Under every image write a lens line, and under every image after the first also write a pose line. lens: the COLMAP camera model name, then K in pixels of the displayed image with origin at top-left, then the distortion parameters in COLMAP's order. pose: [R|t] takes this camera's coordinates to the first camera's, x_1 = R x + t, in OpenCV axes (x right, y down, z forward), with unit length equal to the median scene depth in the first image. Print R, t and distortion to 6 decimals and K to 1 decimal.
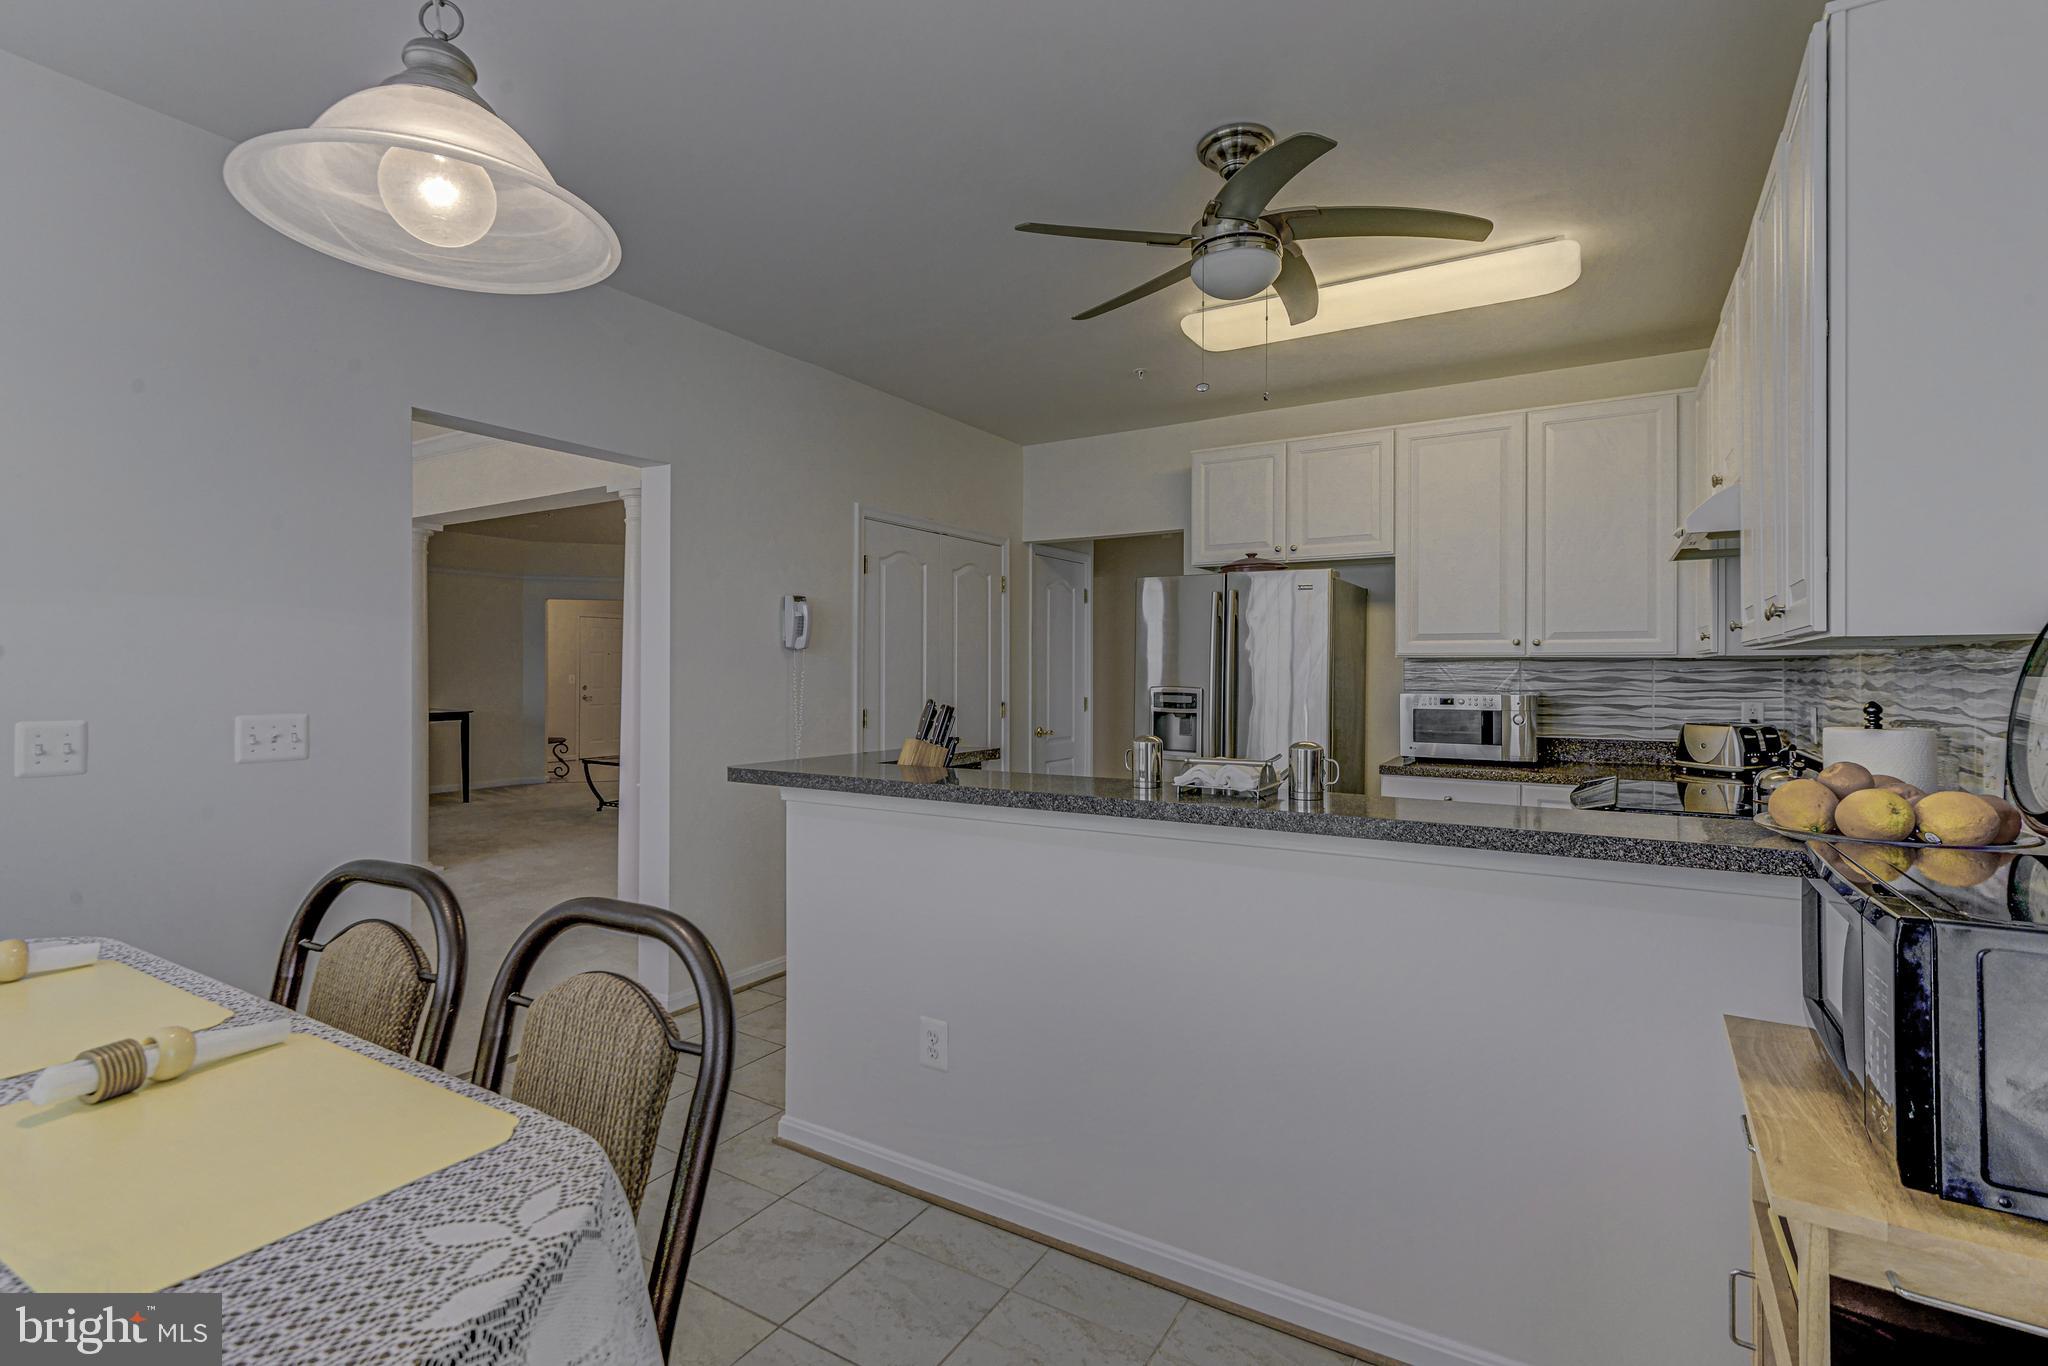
lens RADIAL K [[935.6, 0, 1022.5], [0, 935.6, 666.8], [0, 0, 1]] dist [0.003289, 0.000099]
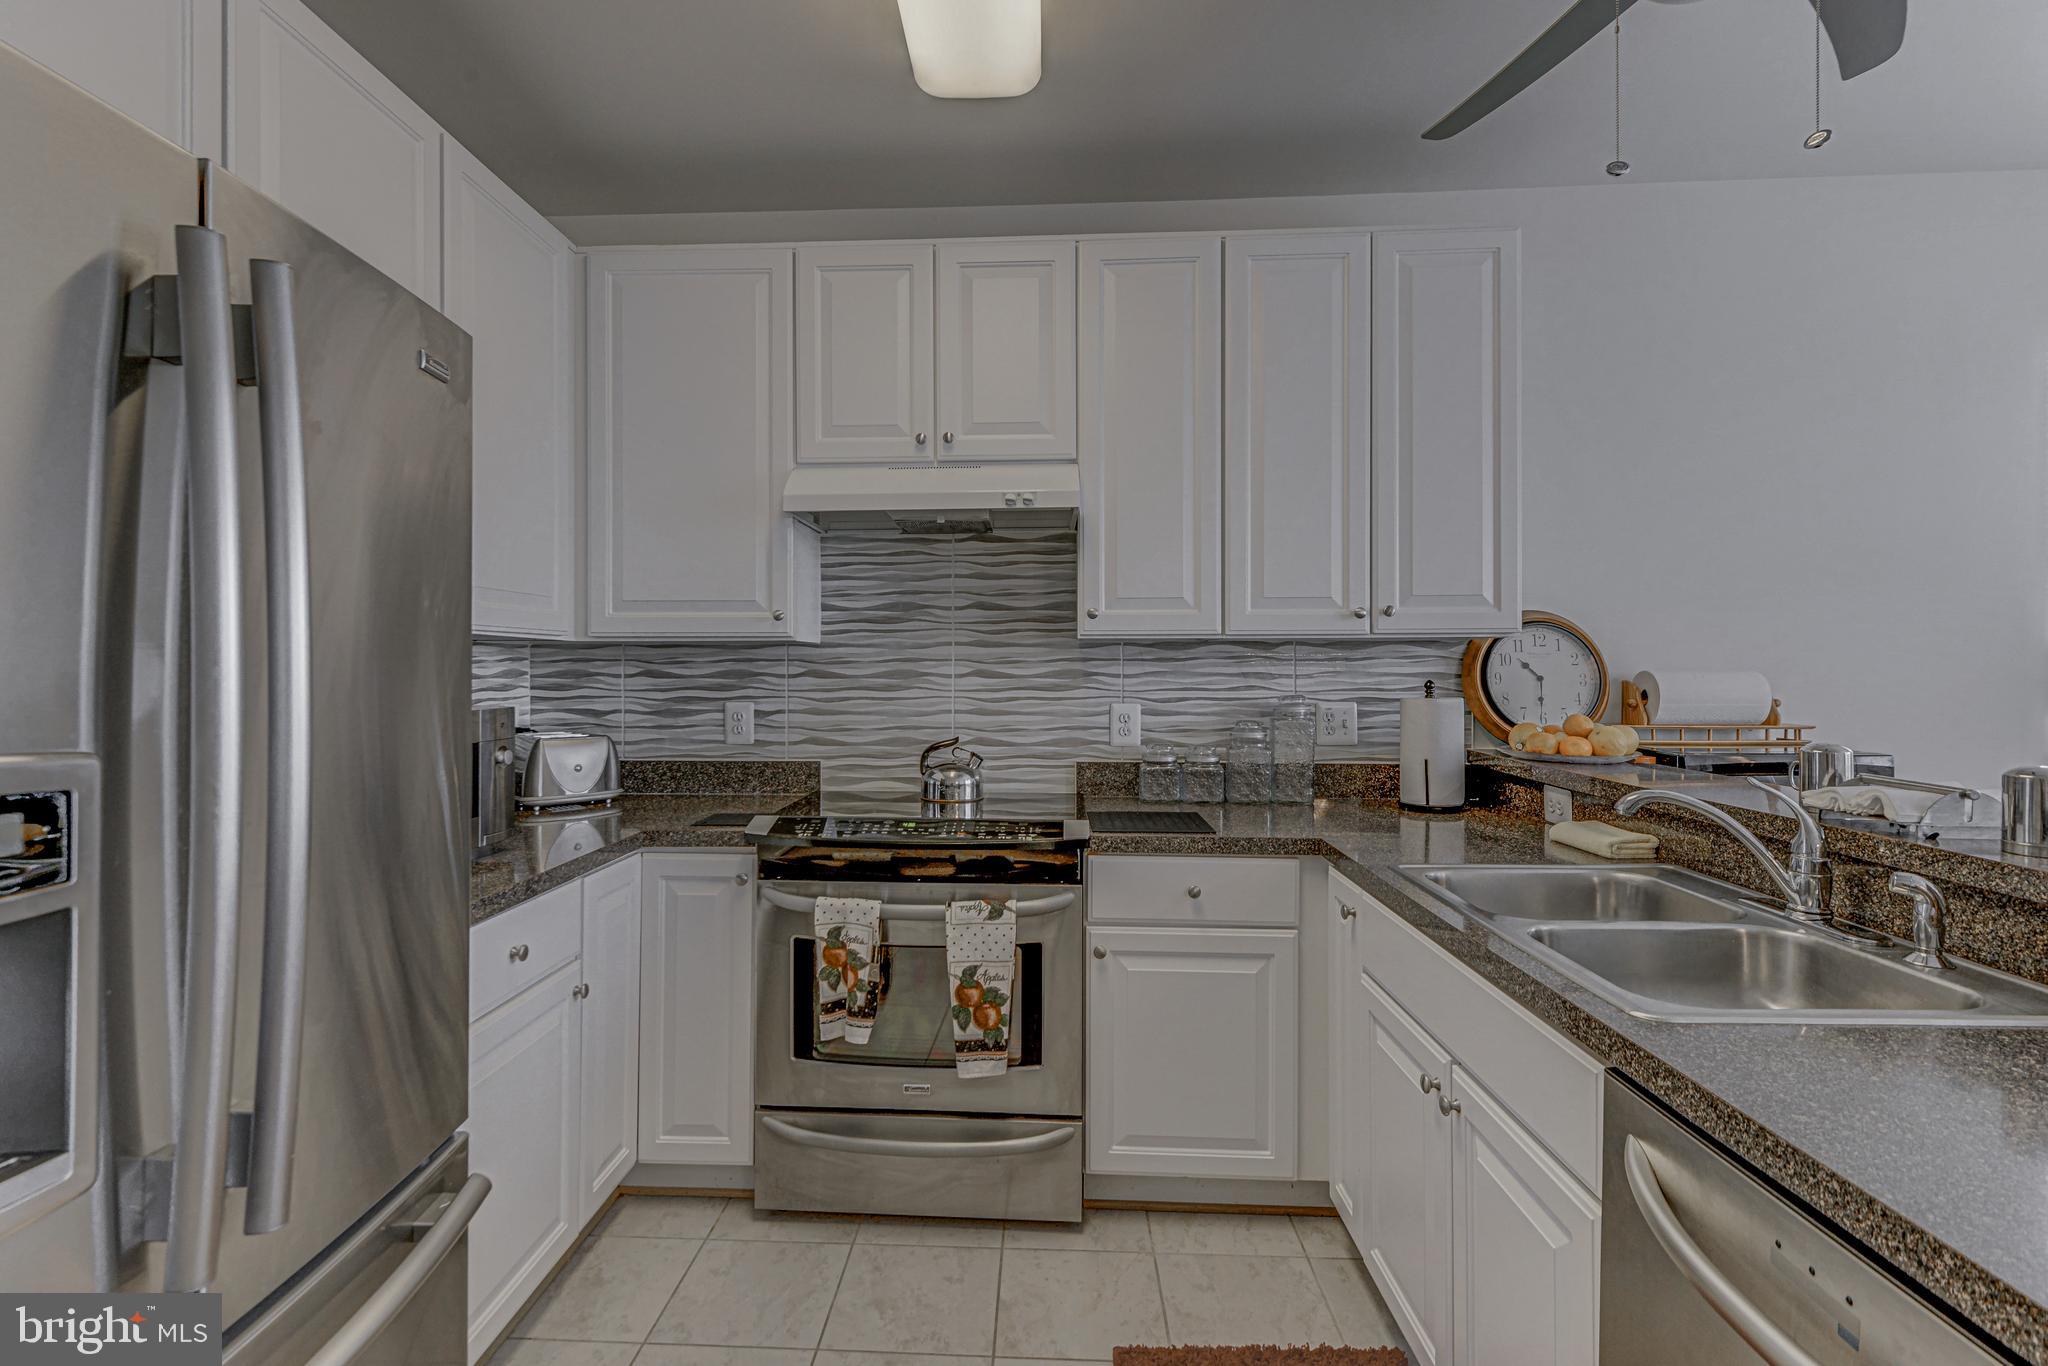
lens RADIAL K [[960.8, 0, 1002.6], [0, 960.8, 668.2], [0, 0, 1]] dist [0.004539, -0.000479]
pose [[-0.479874, -0.005474, 0.877321, -0.044773], [-0.003703, 0.999984, 0.004214, 0.005765], [-0.877330, -0.001226, -0.479886, 0.962778]]
